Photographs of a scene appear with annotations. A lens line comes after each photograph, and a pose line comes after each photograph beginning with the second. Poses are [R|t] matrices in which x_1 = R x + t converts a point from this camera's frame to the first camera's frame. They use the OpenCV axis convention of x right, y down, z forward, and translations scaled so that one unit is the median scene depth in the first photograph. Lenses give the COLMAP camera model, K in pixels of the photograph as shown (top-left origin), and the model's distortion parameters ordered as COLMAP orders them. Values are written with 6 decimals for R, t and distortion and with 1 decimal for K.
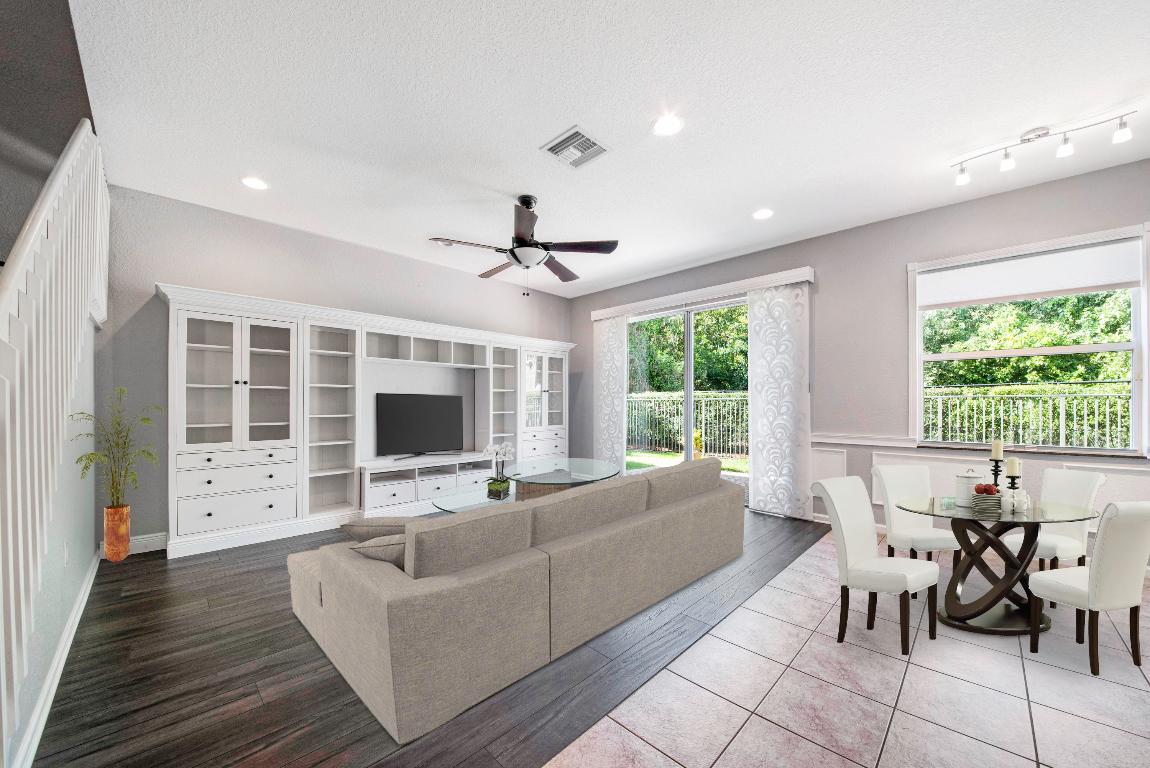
lens RADIAL K [[413.1, 0, 575.6], [0, 413.1, 405.0], [0, 0, 1]] dist [0.000042, -0.006508]
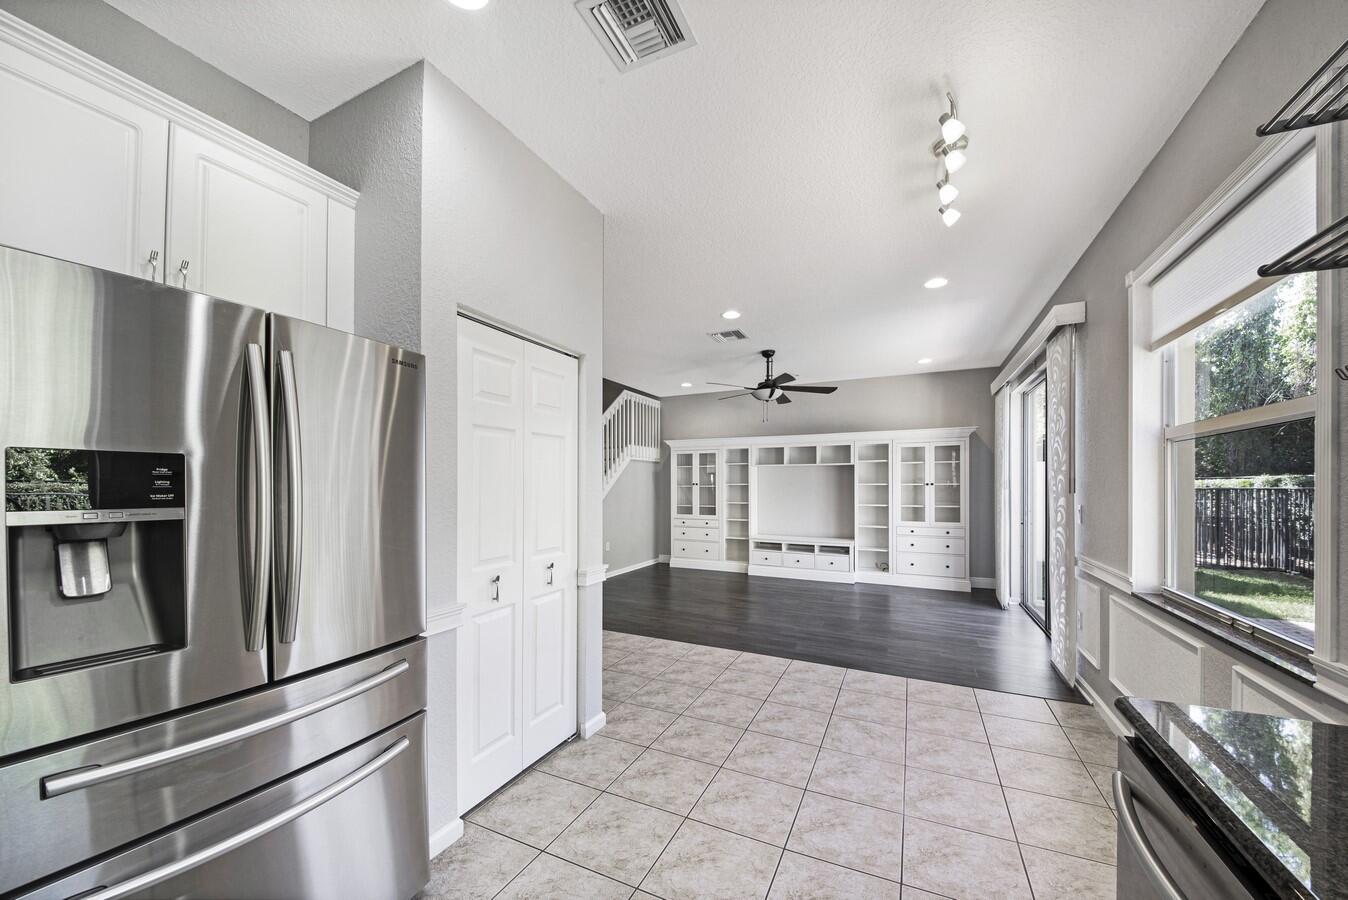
lens RADIAL K [[495.8, 0, 680.1], [0, 495.8, 478.9], [0, 0, 1]] dist [-0.000735, -0.000247]
pose [[0.317823, -0.008538, -0.948112, 1.153785], [-0.000386, 0.999958, -0.009135, -0.049204], [0.948150, 0.003269, 0.317807, 0.163348]]
